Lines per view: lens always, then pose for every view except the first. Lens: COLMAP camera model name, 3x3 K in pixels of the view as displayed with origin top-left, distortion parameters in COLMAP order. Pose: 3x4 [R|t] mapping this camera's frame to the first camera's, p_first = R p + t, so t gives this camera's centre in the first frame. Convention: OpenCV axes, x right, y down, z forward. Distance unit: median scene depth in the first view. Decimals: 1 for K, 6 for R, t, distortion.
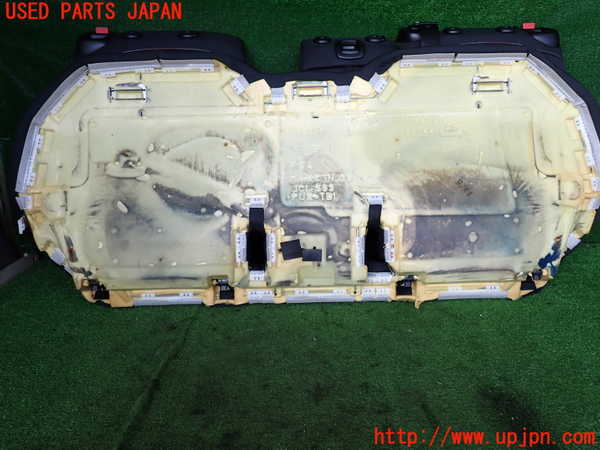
lens RADIAL K [[442.8, 0, 300.0], [0, 442.8, 225.0], [0, 0, 1]] dist [0.004812, -0.000528]
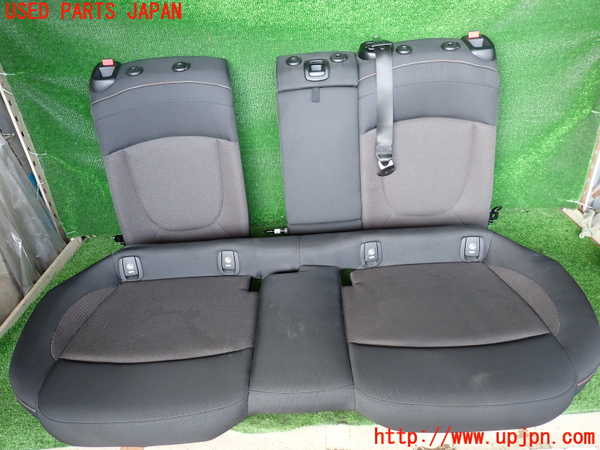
lens RADIAL K [[442.8, 0, 300.0], [0, 442.8, 225.0], [0, 0, 1]] dist [0.004812, -0.000528]
pose [[0.998659, -0.040570, -0.032156, 0.124766], [0.046757, 0.973482, 0.223935, -0.364863], [0.022218, -0.225139, 0.974073, -0.352755]]
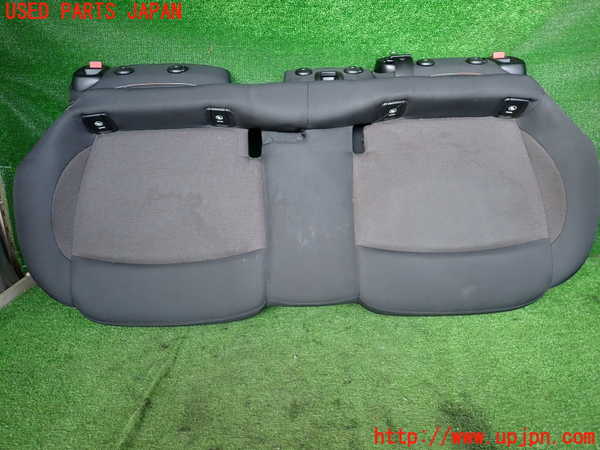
lens RADIAL K [[442.8, 0, 300.0], [0, 442.8, 225.0], [0, 0, 1]] dist [0.004812, -0.000528]
pose [[0.999947, -0.010063, -0.002333, 0.057494], [0.010079, 0.999926, 0.006842, -0.081681], [0.002264, -0.006866, 0.999974, -0.093153]]
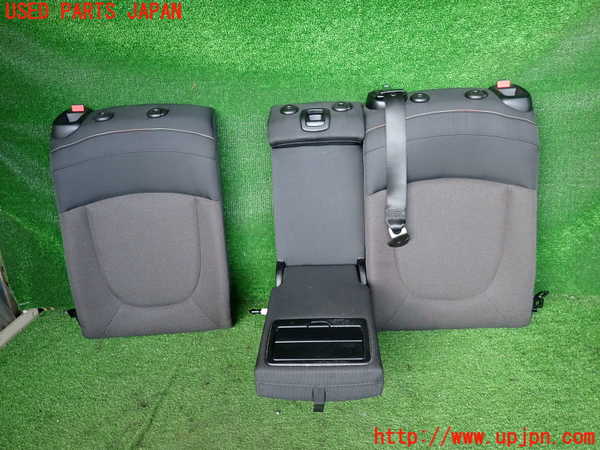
lens RADIAL K [[442.8, 0, 300.0], [0, 442.8, 225.0], [0, 0, 1]] dist [0.004812, -0.000528]
pose [[0.997135, -0.015800, -0.073968, 0.208001], [0.019681, 0.998451, 0.052033, -0.296278], [0.073031, -0.053340, 0.995902, -0.019087]]
